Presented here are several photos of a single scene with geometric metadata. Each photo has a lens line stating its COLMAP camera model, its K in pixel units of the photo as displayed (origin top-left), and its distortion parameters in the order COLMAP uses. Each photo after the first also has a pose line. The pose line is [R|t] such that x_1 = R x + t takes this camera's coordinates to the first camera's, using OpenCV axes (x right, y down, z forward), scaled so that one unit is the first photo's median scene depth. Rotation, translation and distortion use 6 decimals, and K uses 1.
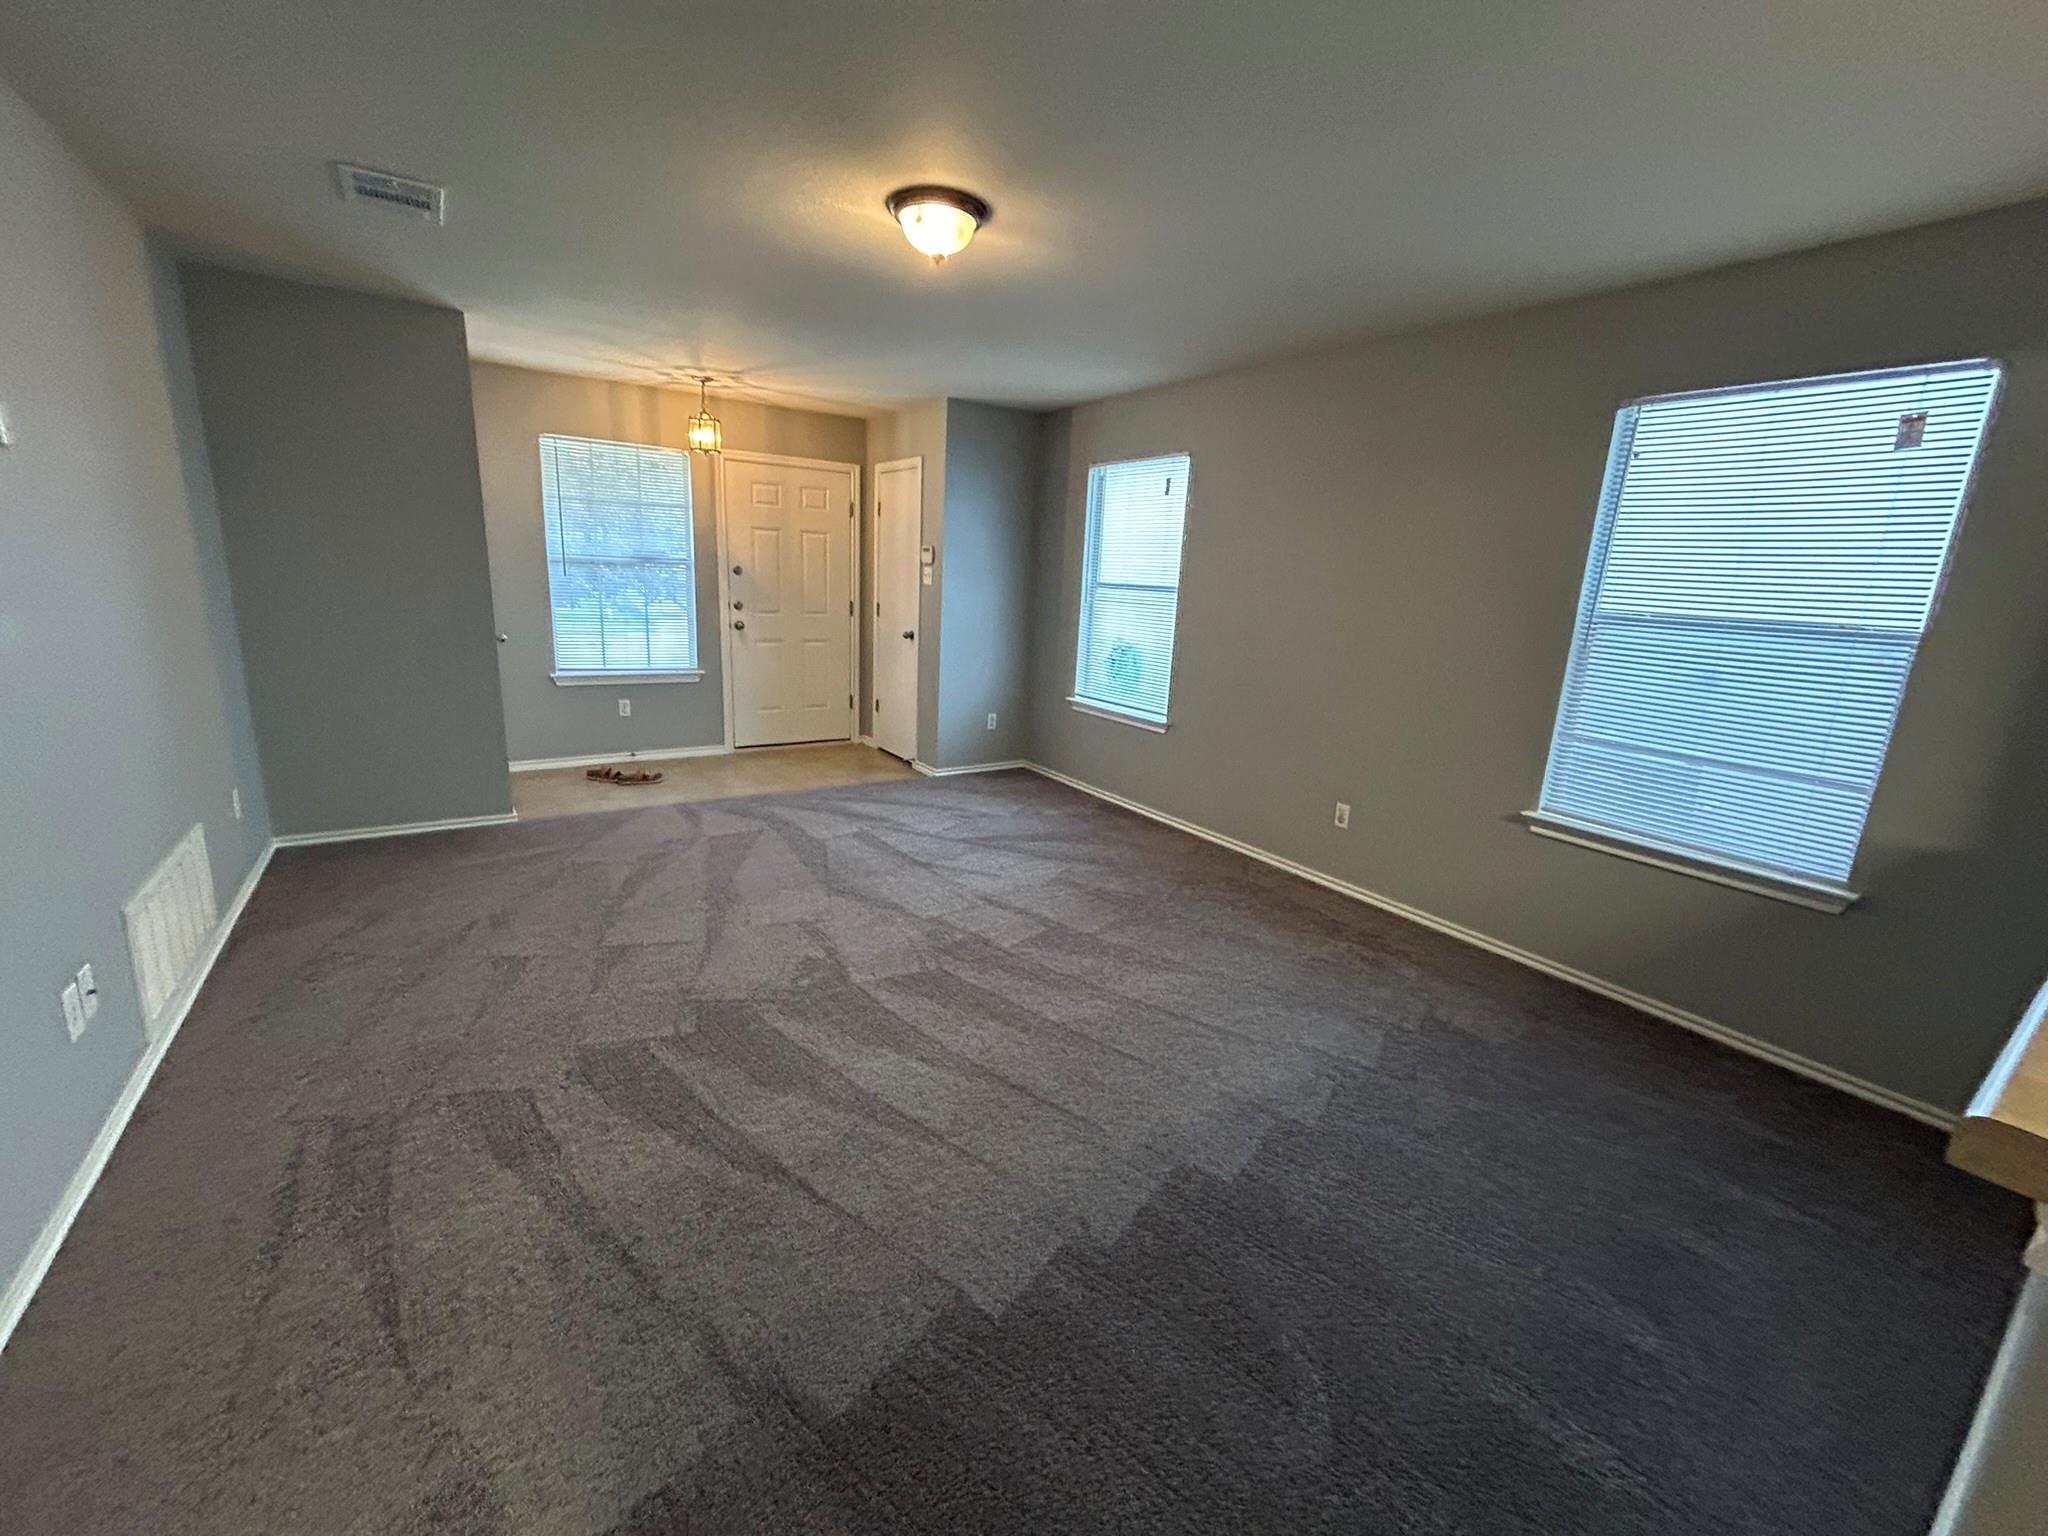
lens RADIAL K [[829.3, 0, 1024.0], [0, 829.3, 768.0], [0, 0, 1]] dist [0.001758, 0.000116]
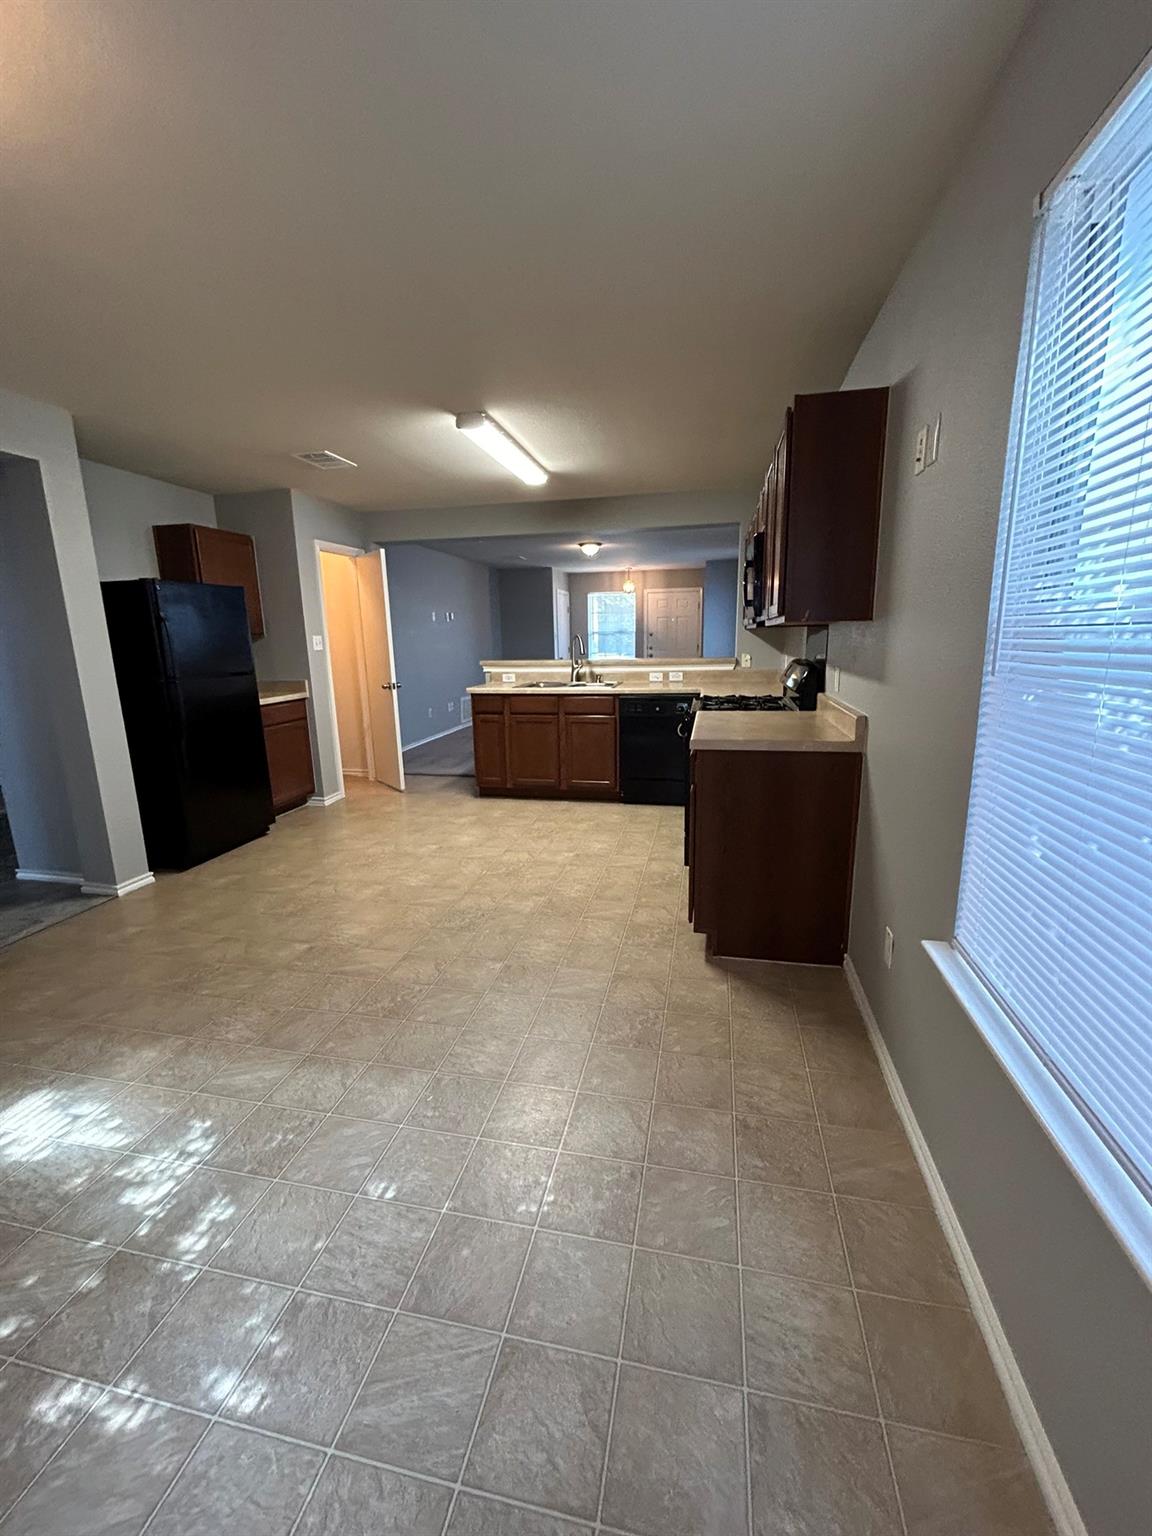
lens RADIAL K [[622.0, 0, 580.4], [0, 622.0, 763.3], [0, 0, 1]] dist [0.001758, 0.000116]
pose [[0.694551, 0.089689, -0.713831, 1.018660], [-0.117550, 0.993013, 0.010391, 0.184997], [0.709775, 0.076694, 0.700241, -0.532576]]
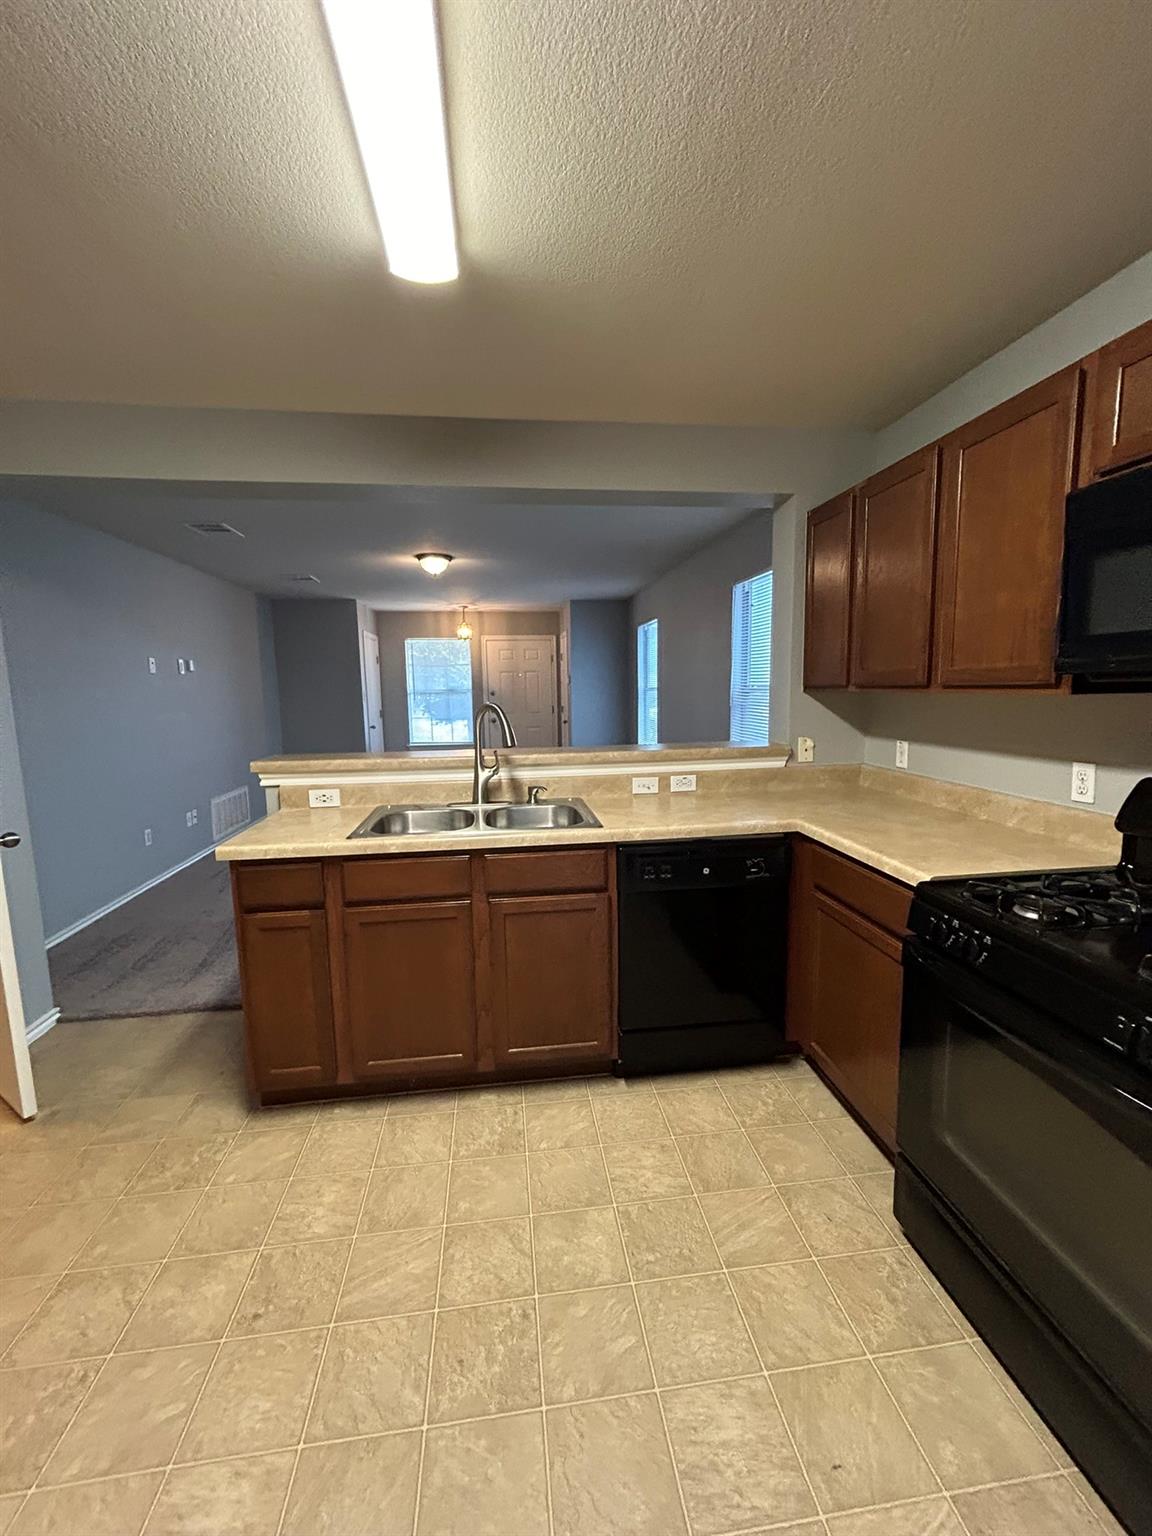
lens RADIAL K [[622.0, 0, 580.4], [0, 622.0, 763.3], [0, 0, 1]] dist [0.001758, 0.000116]
pose [[0.893576, -0.003890, -0.448895, 0.567736], [-0.047672, 0.993486, -0.103506, 0.082617], [0.446374, 0.113891, 0.887569, -0.235778]]
